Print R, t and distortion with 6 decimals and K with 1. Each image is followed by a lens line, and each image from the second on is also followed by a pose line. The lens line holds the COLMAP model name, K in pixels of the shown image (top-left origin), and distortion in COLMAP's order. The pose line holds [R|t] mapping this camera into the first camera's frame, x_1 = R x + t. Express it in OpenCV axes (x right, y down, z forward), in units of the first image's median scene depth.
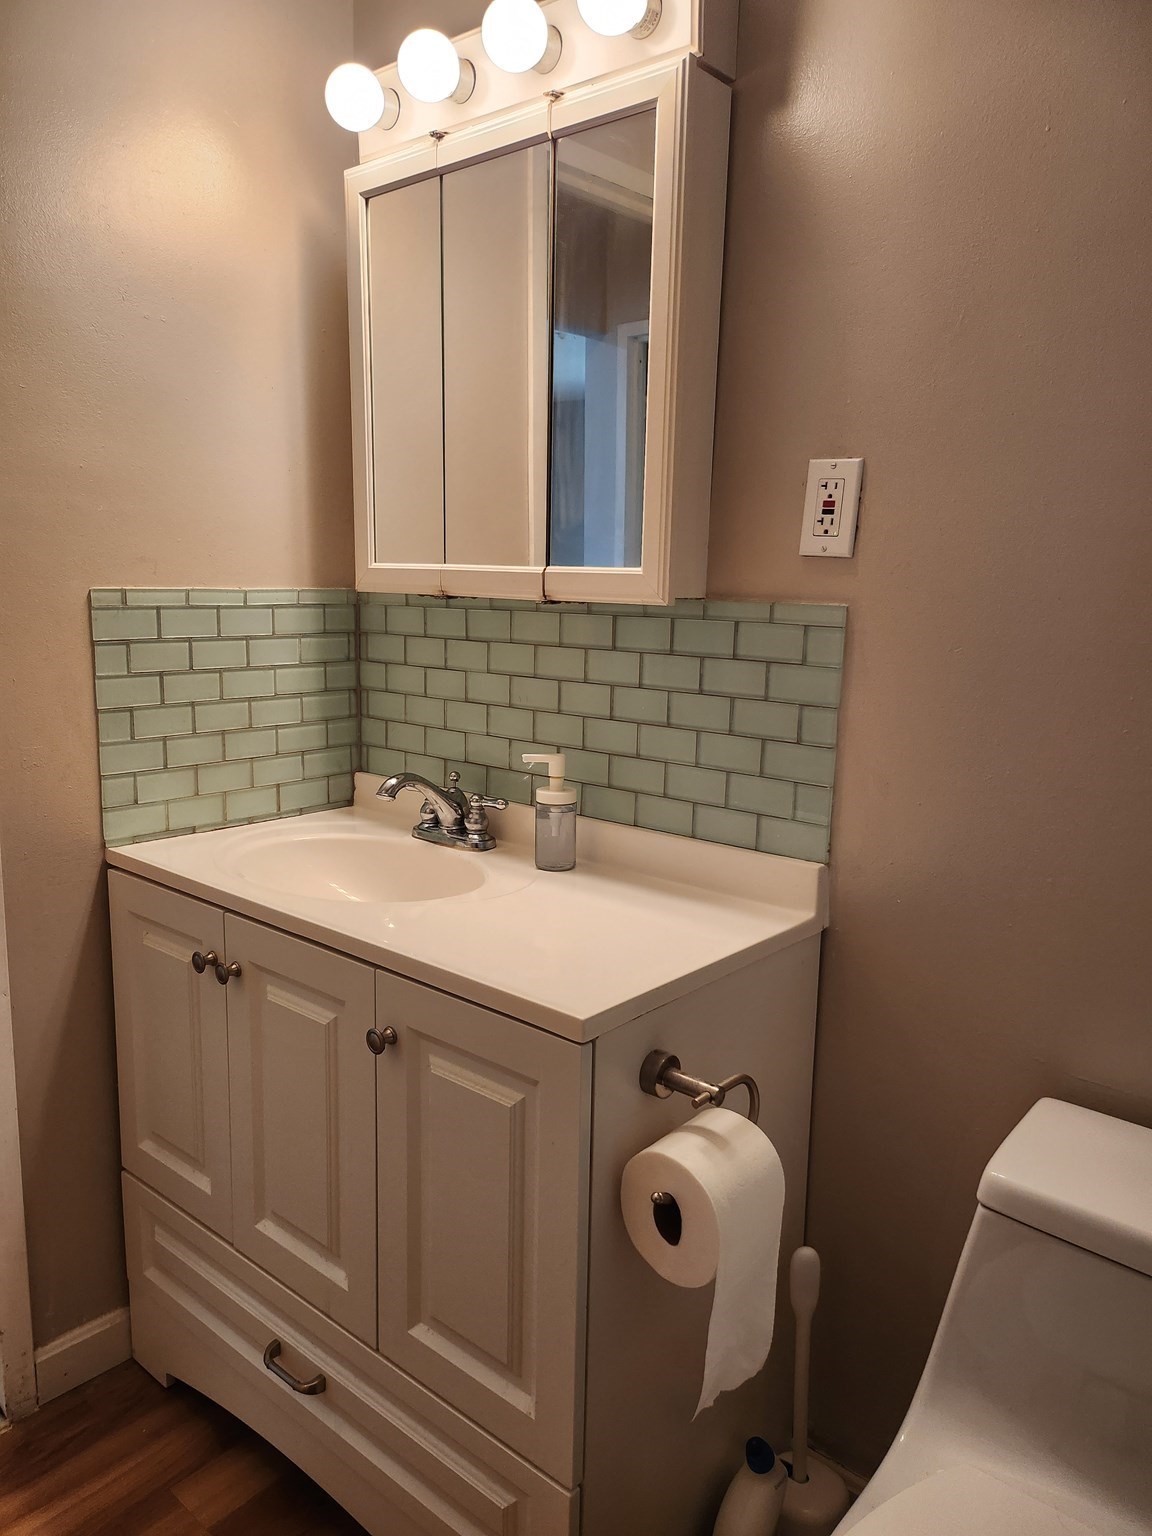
lens RADIAL K [[1080.2, 0, 585.3], [0, 1080.2, 782.3], [0, 0, 1]] dist [0.060587, -0.067583]
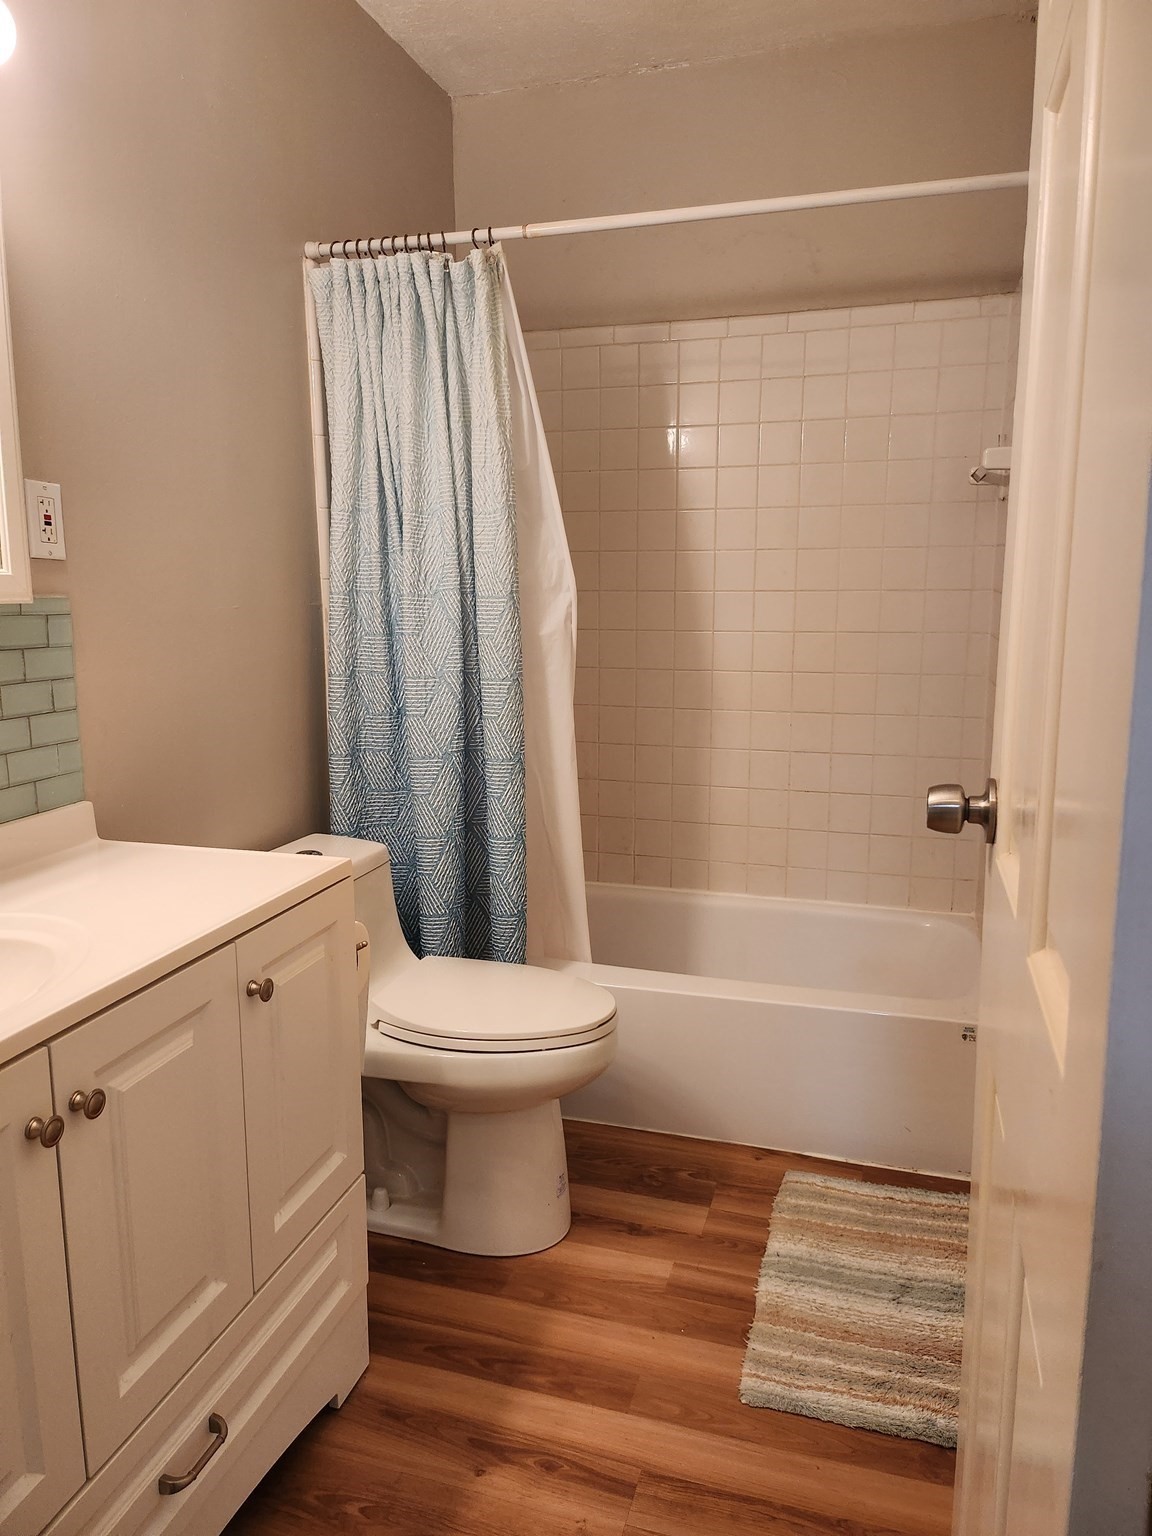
lens RADIAL K [[1080.2, 0, 544.2], [0, 1080.2, 760.3], [0, 0, 1]] dist [0.060587, -0.067583]
pose [[-0.373134, -0.182858, 0.909579, -1.138881], [0.172440, 0.949634, 0.261649, -0.210535], [-0.911612, 0.254478, -0.322808, 0.912046]]
